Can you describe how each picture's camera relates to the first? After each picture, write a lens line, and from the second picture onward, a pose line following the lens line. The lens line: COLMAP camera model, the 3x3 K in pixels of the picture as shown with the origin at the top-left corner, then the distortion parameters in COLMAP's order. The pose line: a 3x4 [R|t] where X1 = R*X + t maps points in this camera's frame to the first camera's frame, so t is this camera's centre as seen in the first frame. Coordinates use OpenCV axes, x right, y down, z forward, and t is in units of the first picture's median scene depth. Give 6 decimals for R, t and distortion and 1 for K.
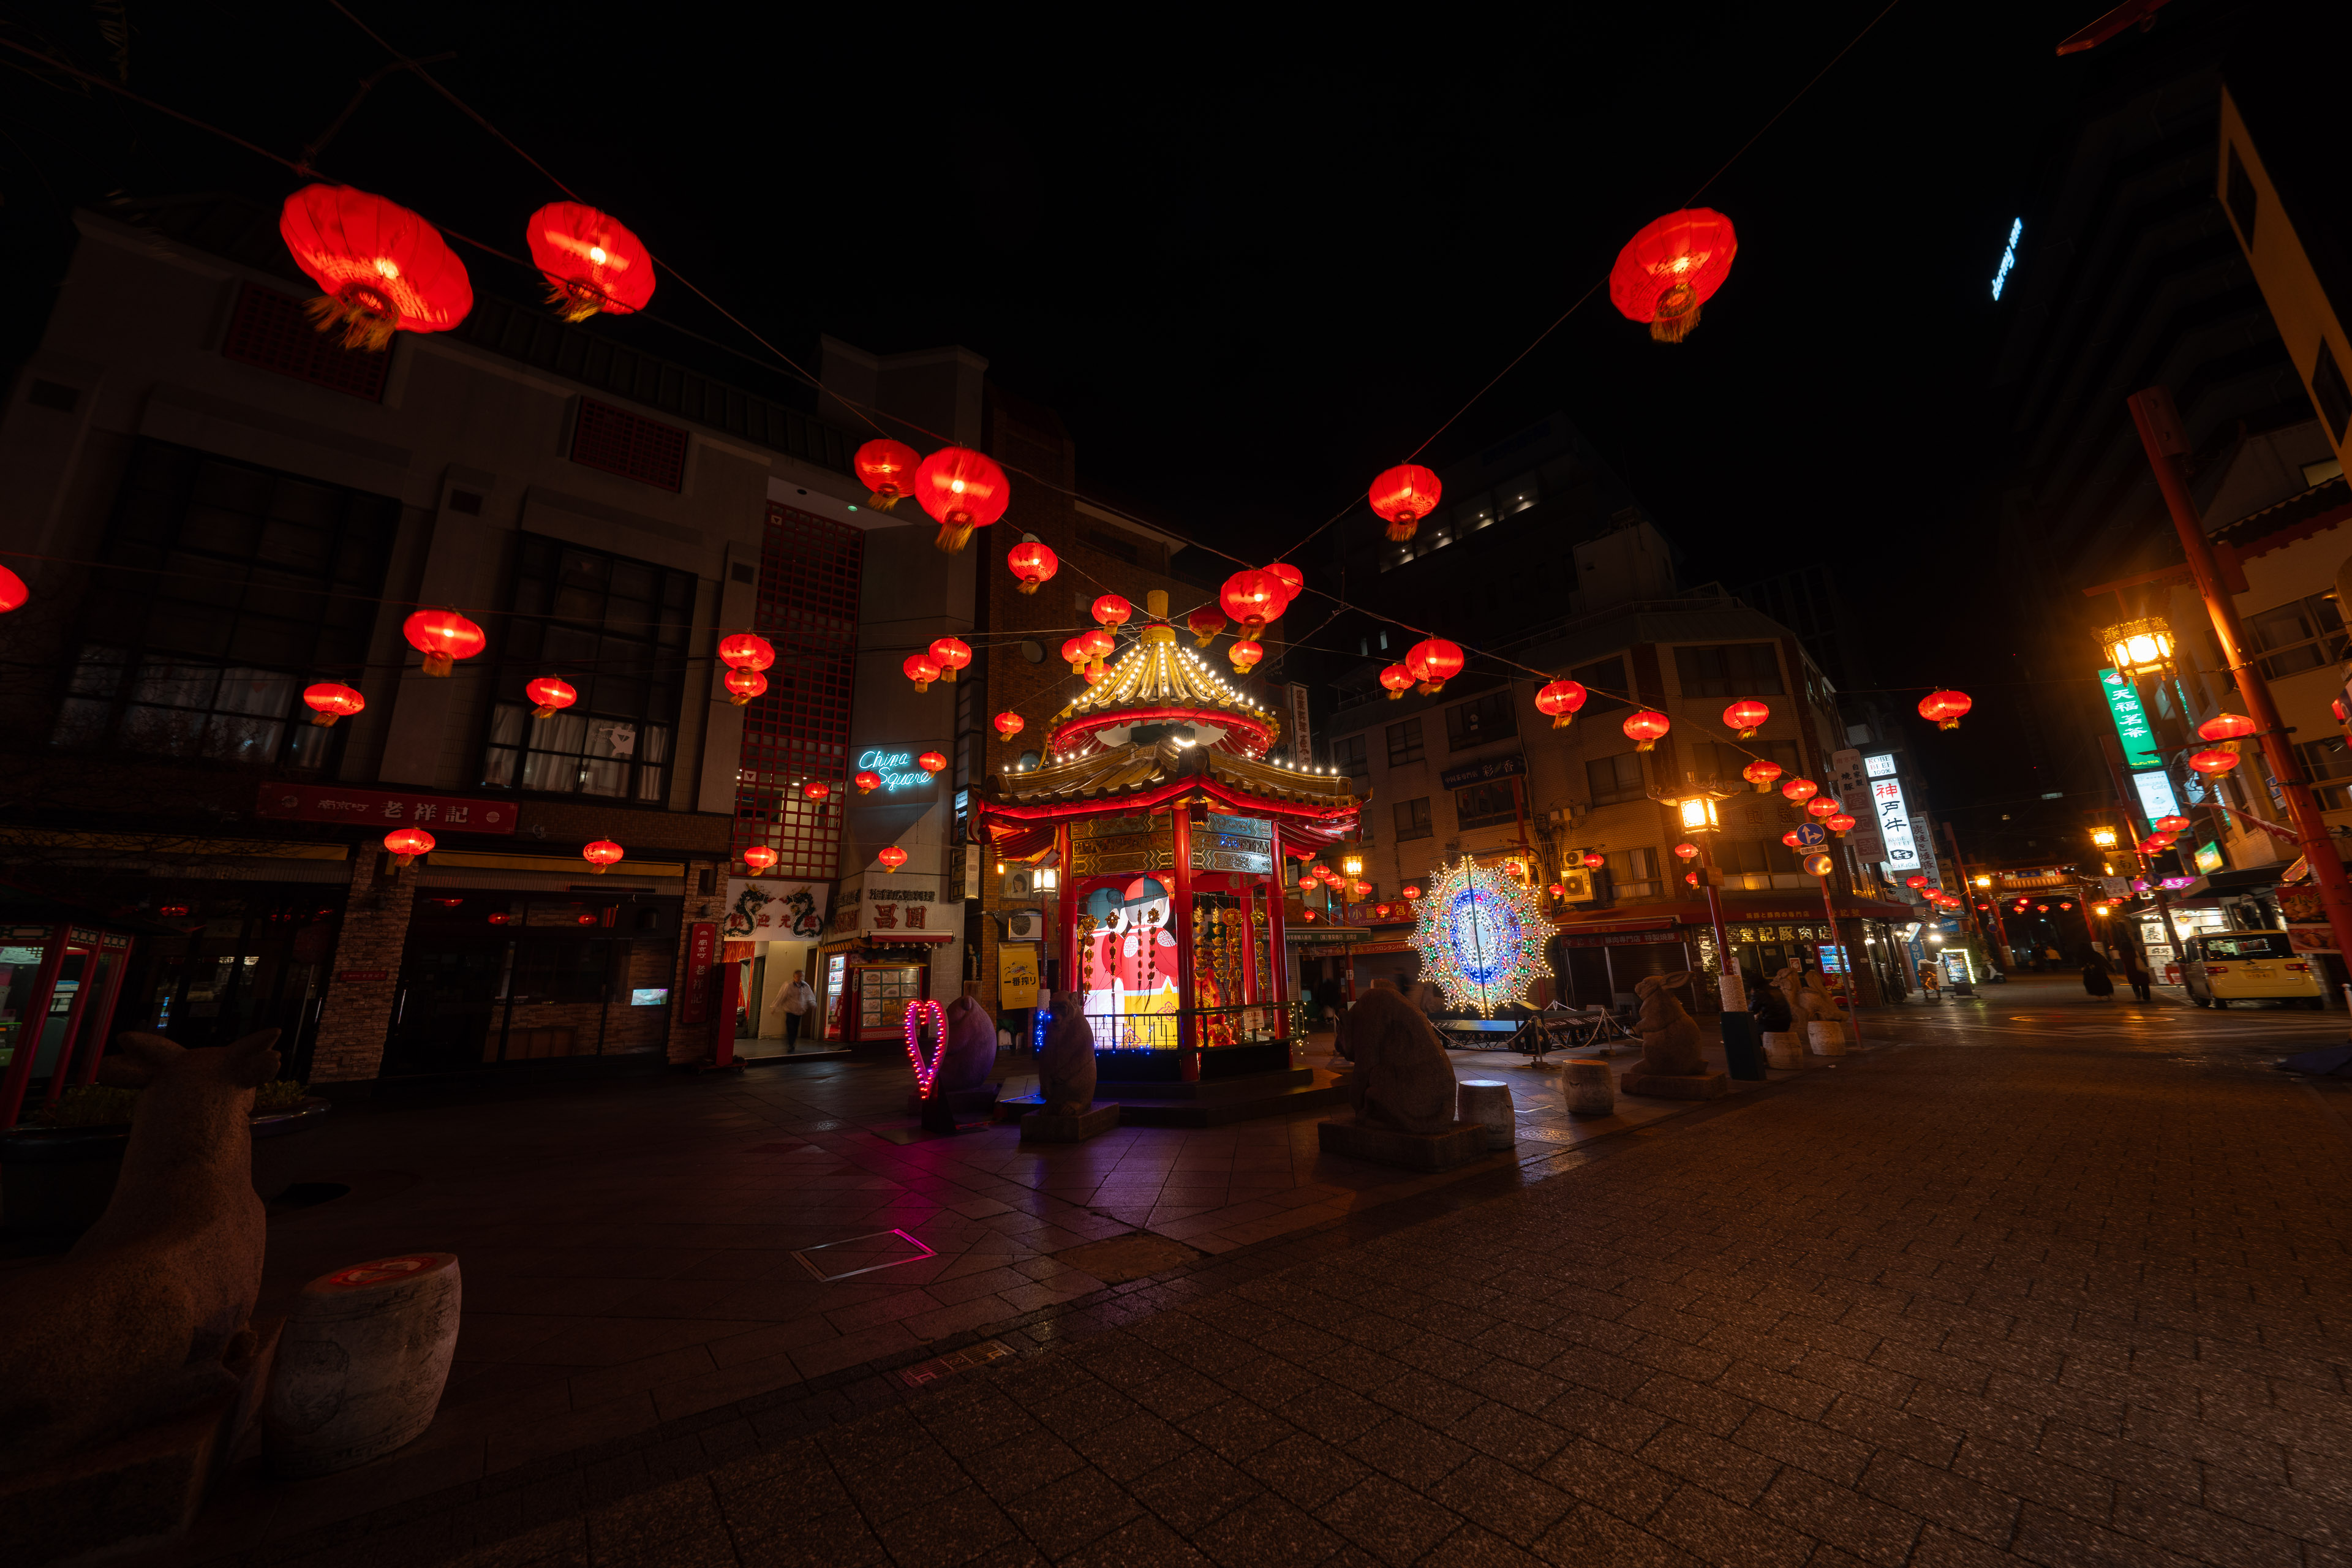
lens RADIAL K [[796.0, 0, 1180.9], [0, 796.0, 785.6], [0, 0, 1]] dist [-0.000368, 0.000056]
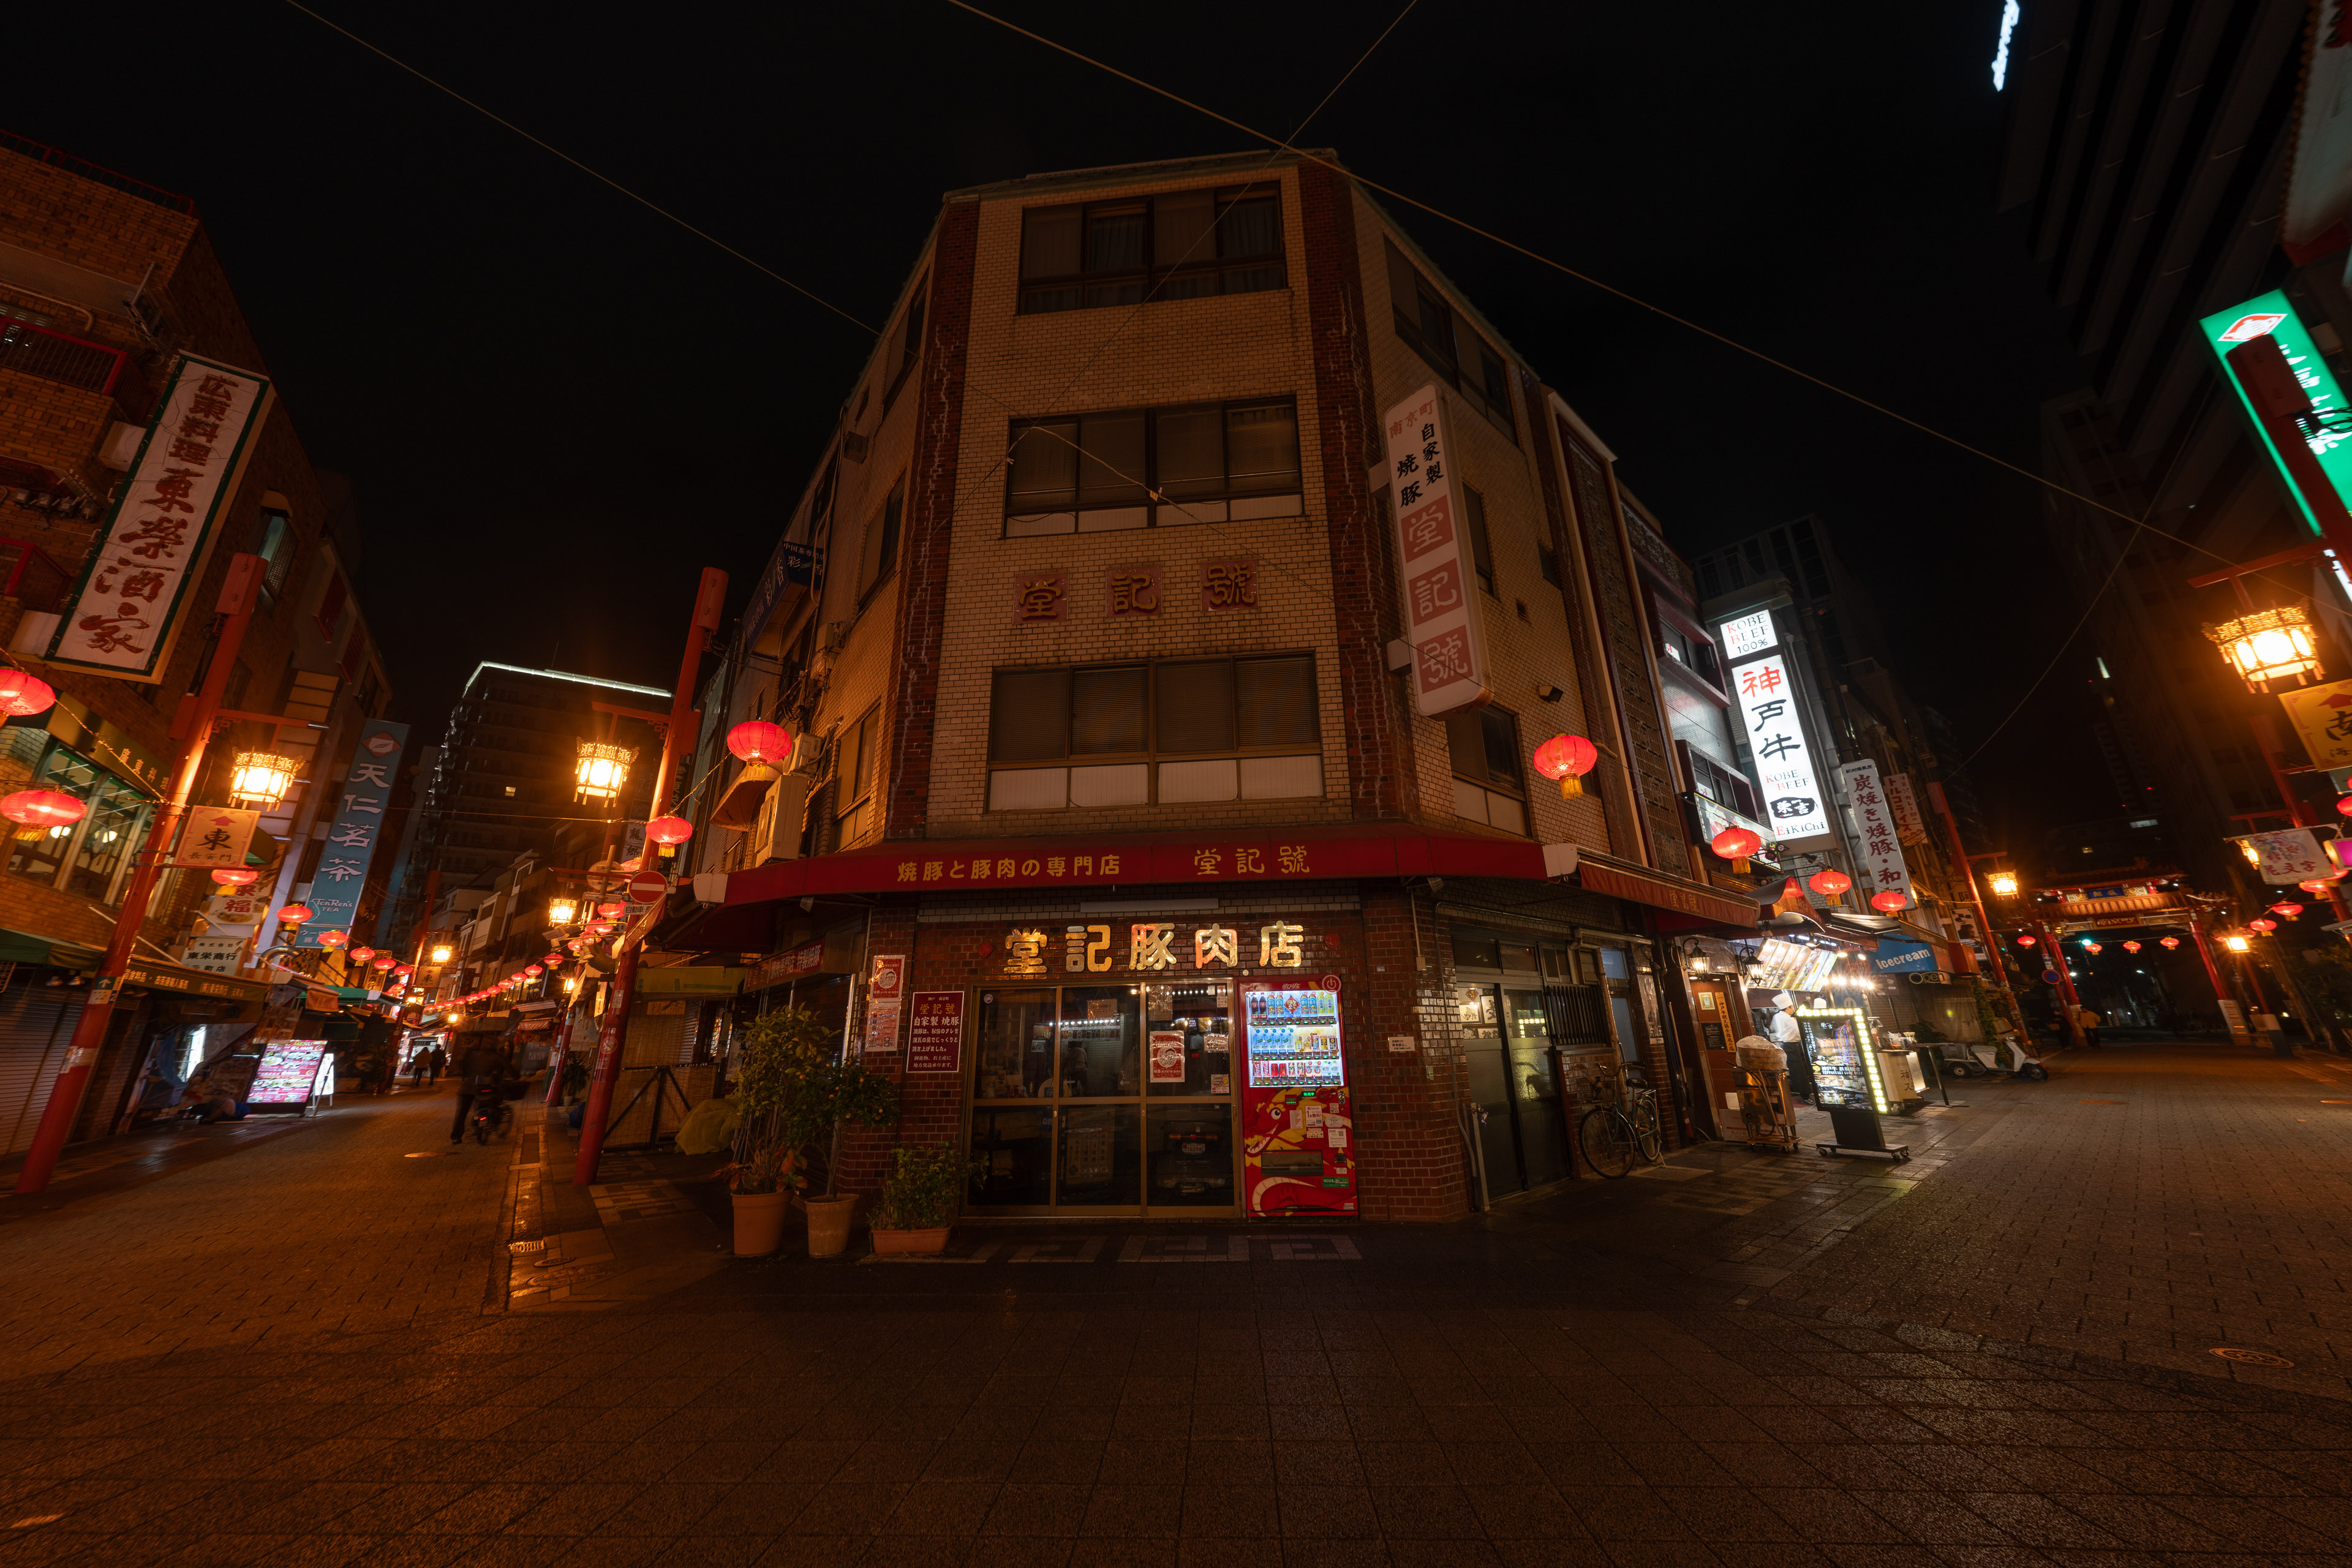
lens RADIAL K [[796.0, 0, 1171.0], [0, 796.0, 784.7], [0, 0, 1]] dist [-0.000368, 0.000056]
pose [[0.998477, -0.003705, -0.055040, 0.546699], [0.000315, 0.998109, -0.061473, 0.100723], [0.055163, 0.061362, 0.996590, 0.489567]]
